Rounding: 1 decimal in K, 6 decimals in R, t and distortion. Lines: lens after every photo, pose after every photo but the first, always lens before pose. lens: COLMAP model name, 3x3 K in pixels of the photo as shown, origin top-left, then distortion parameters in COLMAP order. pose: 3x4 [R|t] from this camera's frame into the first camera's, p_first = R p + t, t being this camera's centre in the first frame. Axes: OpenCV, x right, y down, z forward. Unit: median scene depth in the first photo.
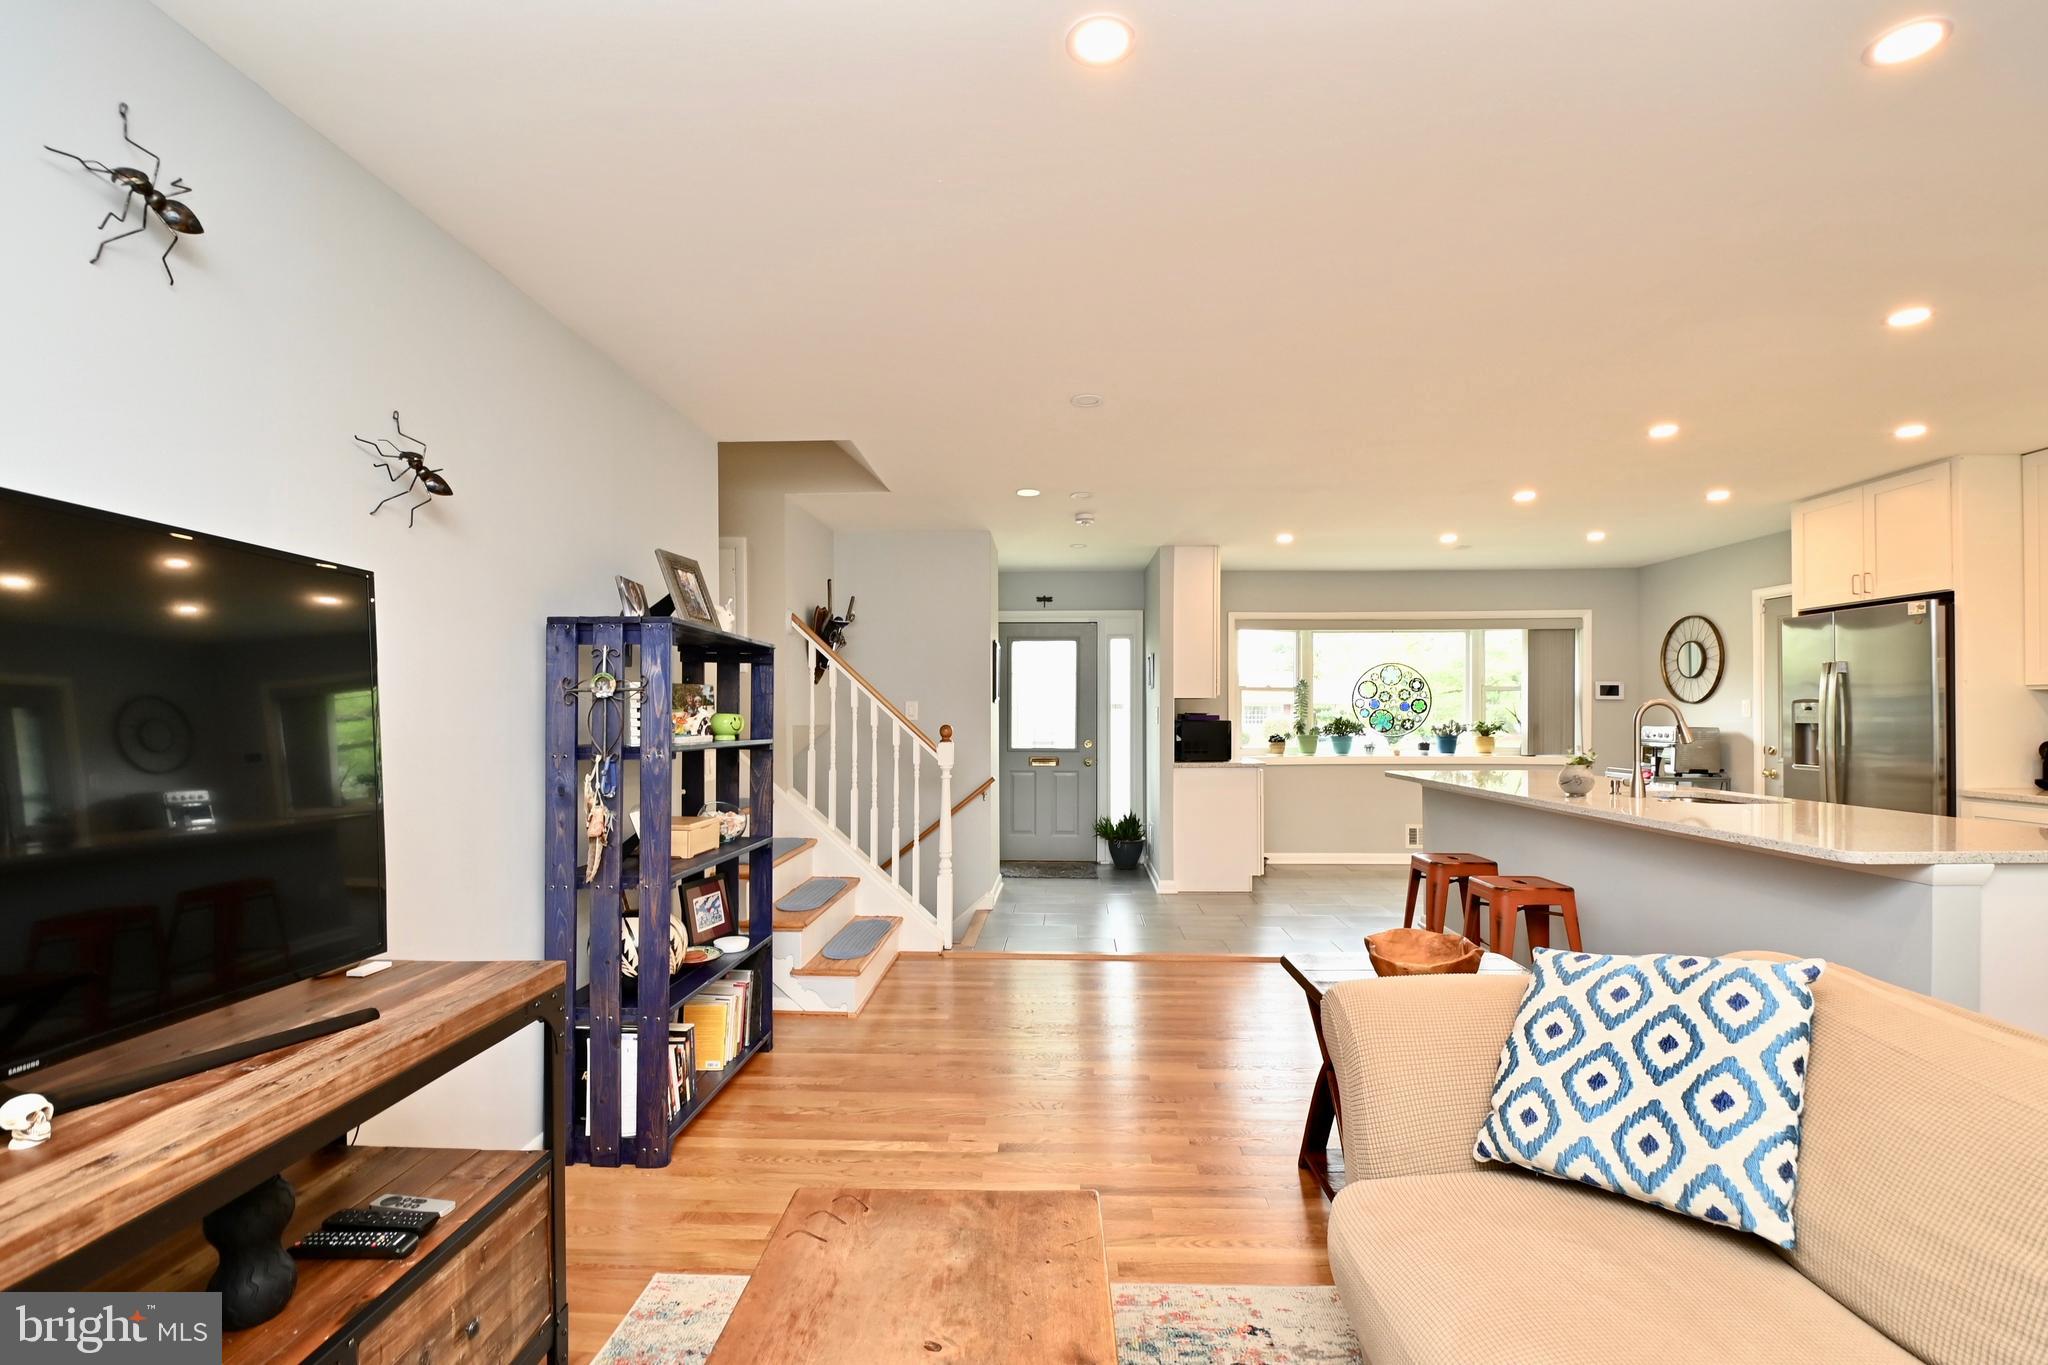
lens RADIAL K [[895.2, 0, 1027.0], [0, 895.2, 709.3], [0, 0, 1]] dist [0.007848, -0.017771]
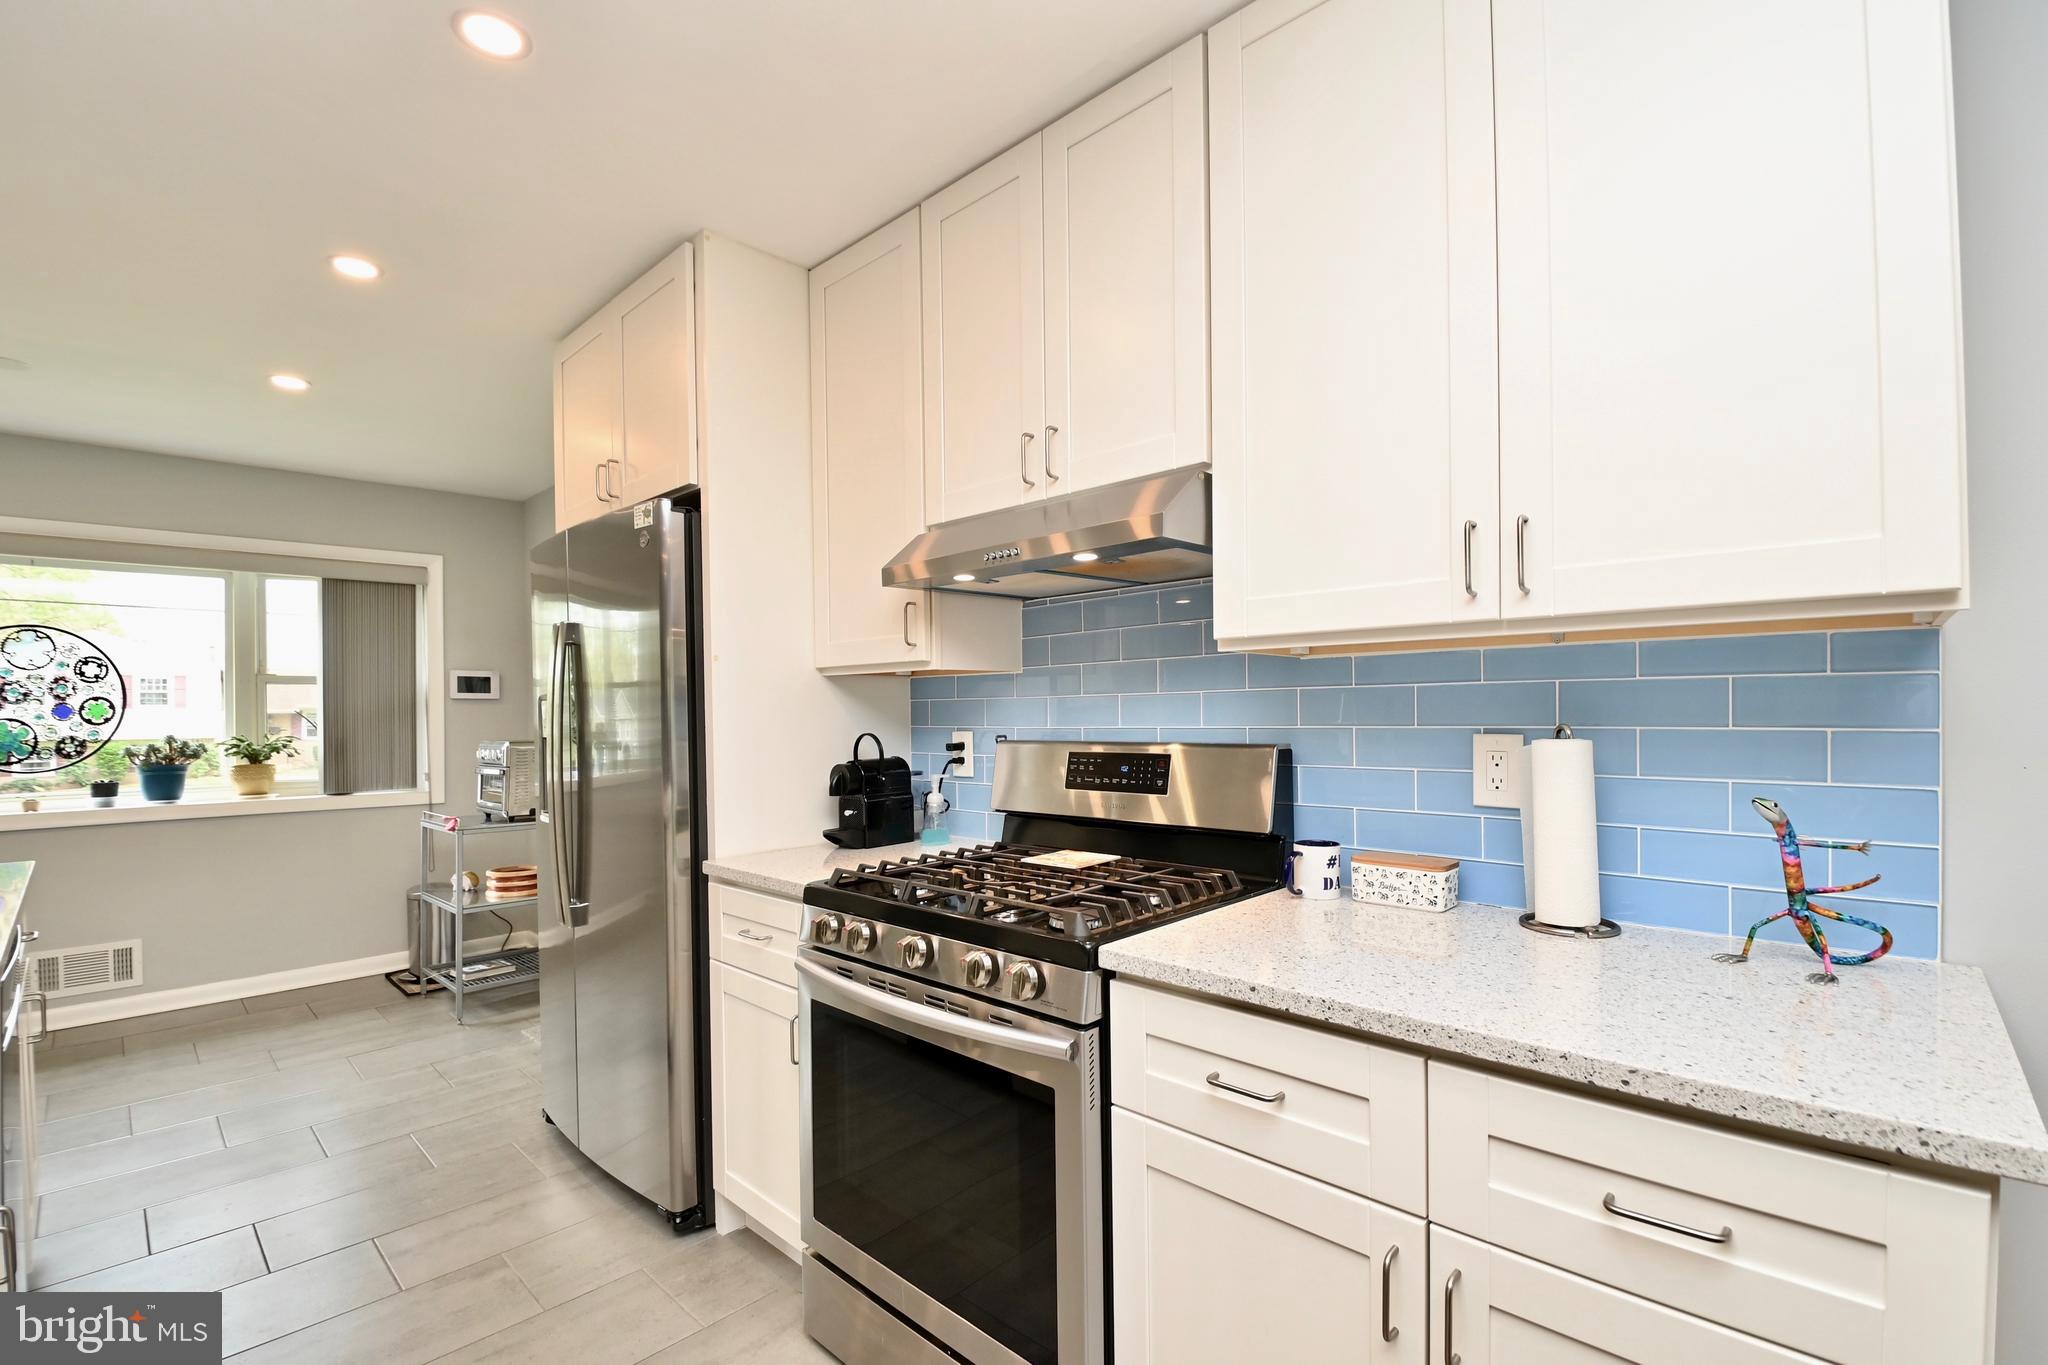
lens RADIAL K [[895.2, 0, 1041.0], [0, 895.2, 714.0], [0, 0, 1]] dist [0.007848, -0.017771]
pose [[0.648977, -0.008995, 0.760755, 0.408277], [0.009620, 0.999947, 0.003617, 0.001402], [-0.760748, 0.004971, 0.649029, 0.261564]]
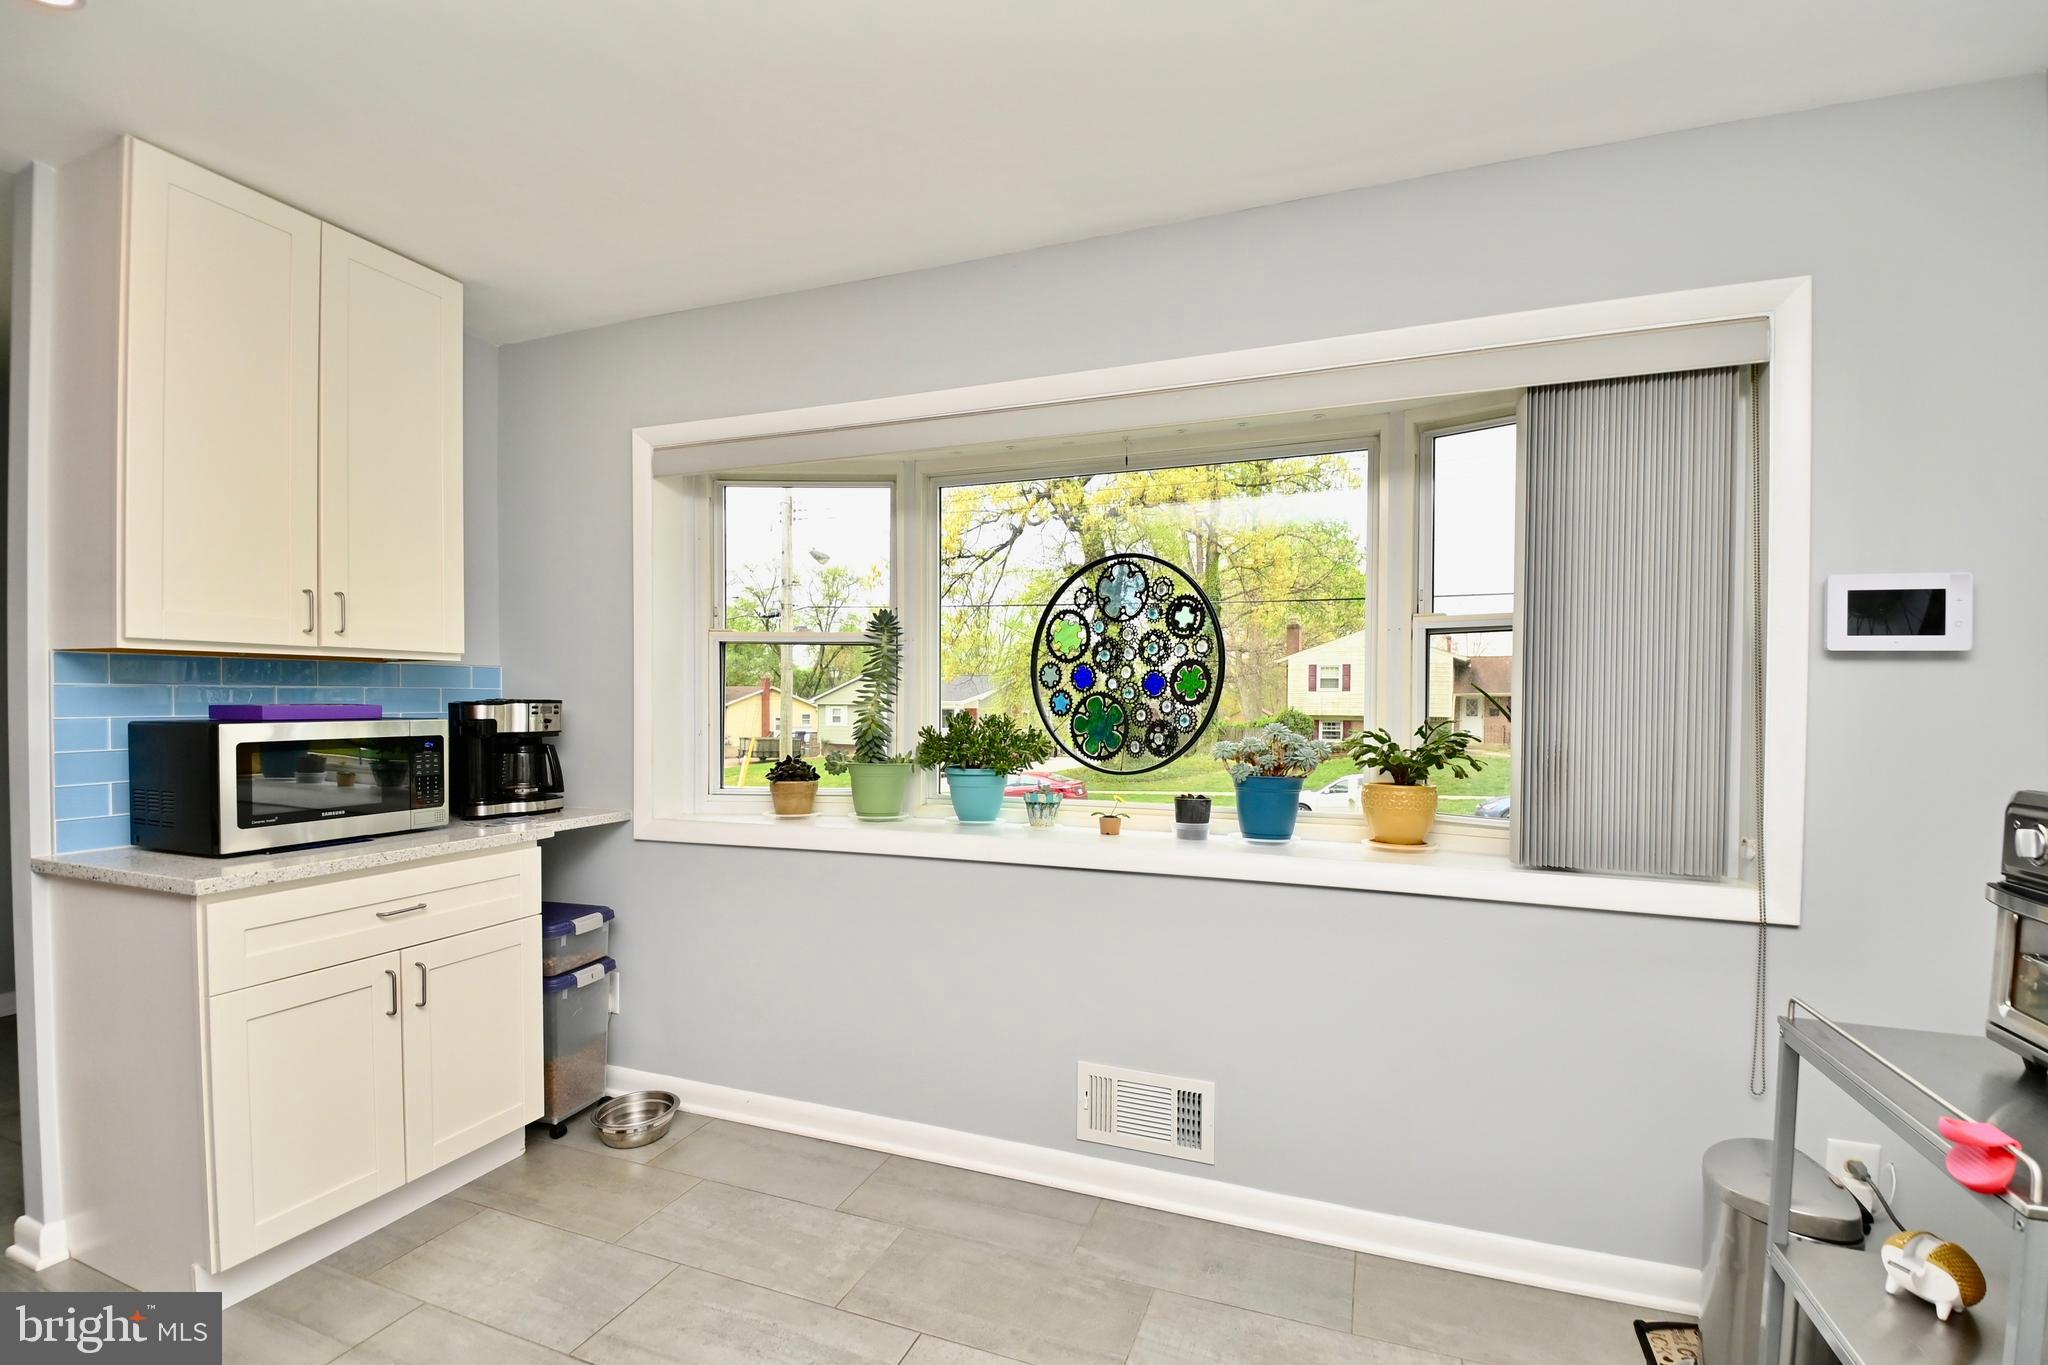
lens RADIAL K [[895.2, 0, 1027.5], [0, 895.2, 711.6], [0, 0, 1]] dist [0.007848, -0.017771]
pose [[0.947509, 0.009927, -0.319575, 0.490475], [-0.005205, 0.999864, 0.015628, 0.002086], [0.319687, -0.013144, 0.947432, 0.681502]]
